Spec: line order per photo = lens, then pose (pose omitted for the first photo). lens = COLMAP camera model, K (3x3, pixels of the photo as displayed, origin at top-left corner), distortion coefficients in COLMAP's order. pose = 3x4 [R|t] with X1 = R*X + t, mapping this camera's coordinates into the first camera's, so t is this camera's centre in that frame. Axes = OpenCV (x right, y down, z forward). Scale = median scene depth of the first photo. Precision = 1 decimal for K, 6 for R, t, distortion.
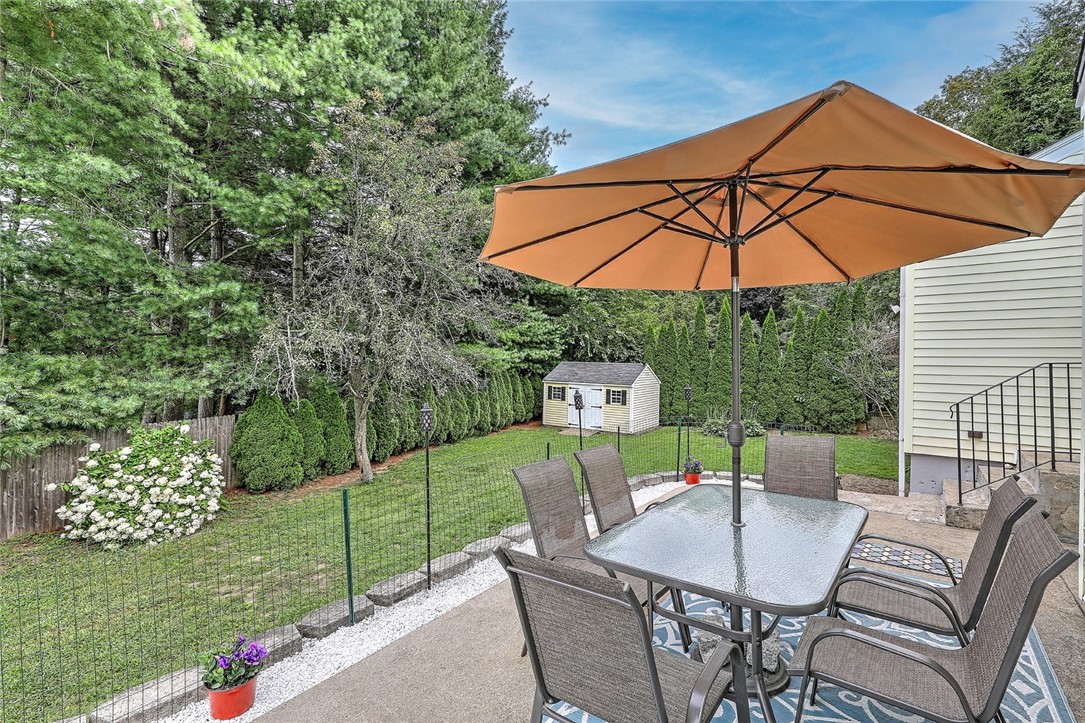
lens RADIAL K [[475.7, 0, 542.5], [0, 475.7, 361.5], [0, 0, 1]] dist [-0.001906, -0.000158]
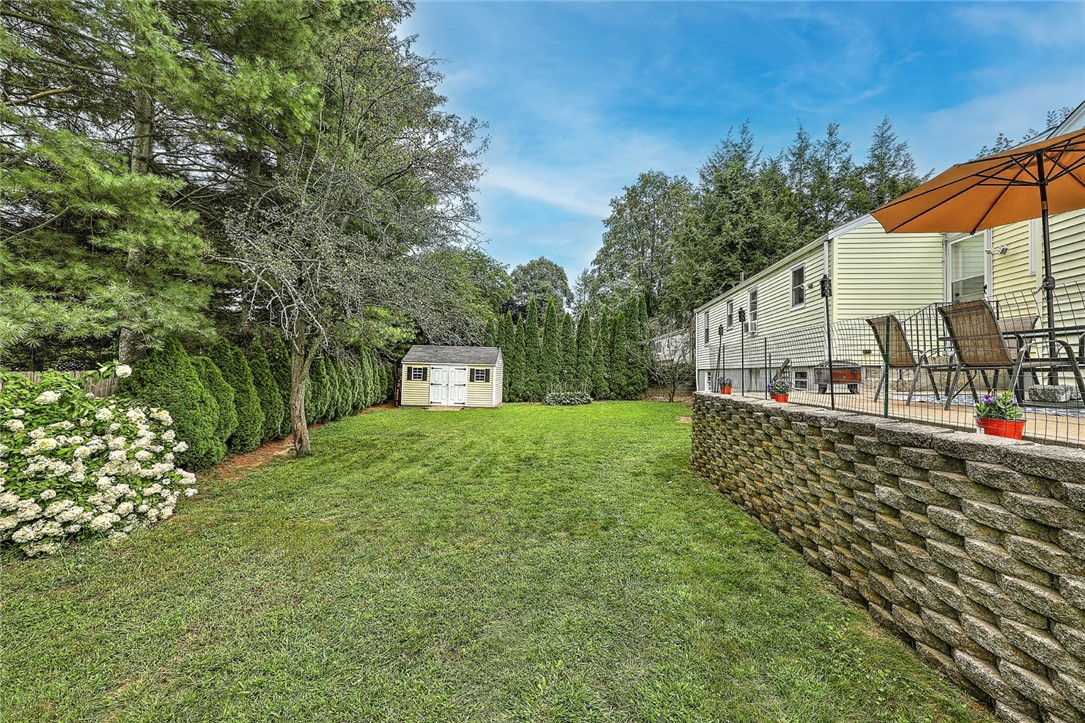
lens RADIAL K [[425.6, 0, 542.5], [0, 425.6, 361.5], [0, 0, 1]] dist [0.000017, -0.000145]
pose [[0.843765, 0.017568, 0.536426, -0.259630], [-0.008691, 0.999780, -0.019074, 0.060437], [-0.536643, 0.011432, 0.843732, 0.076642]]
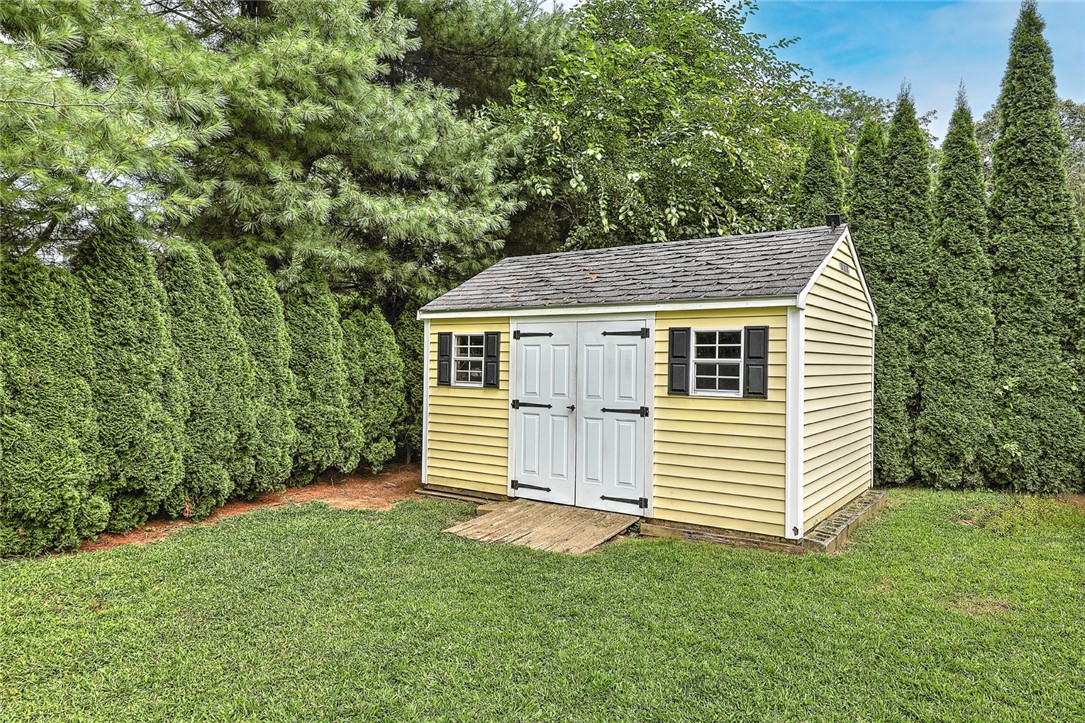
lens RADIAL K [[709.0, 0, 542.5], [0, 709.0, 361.5], [0, 0, 1]] dist [0.000709, 0.000111]
pose [[0.999567, -0.004551, -0.029081, 0.086967], [0.004343, 0.999965, -0.007196, 0.076912], [0.029112, 0.007067, 0.999551, 0.685513]]
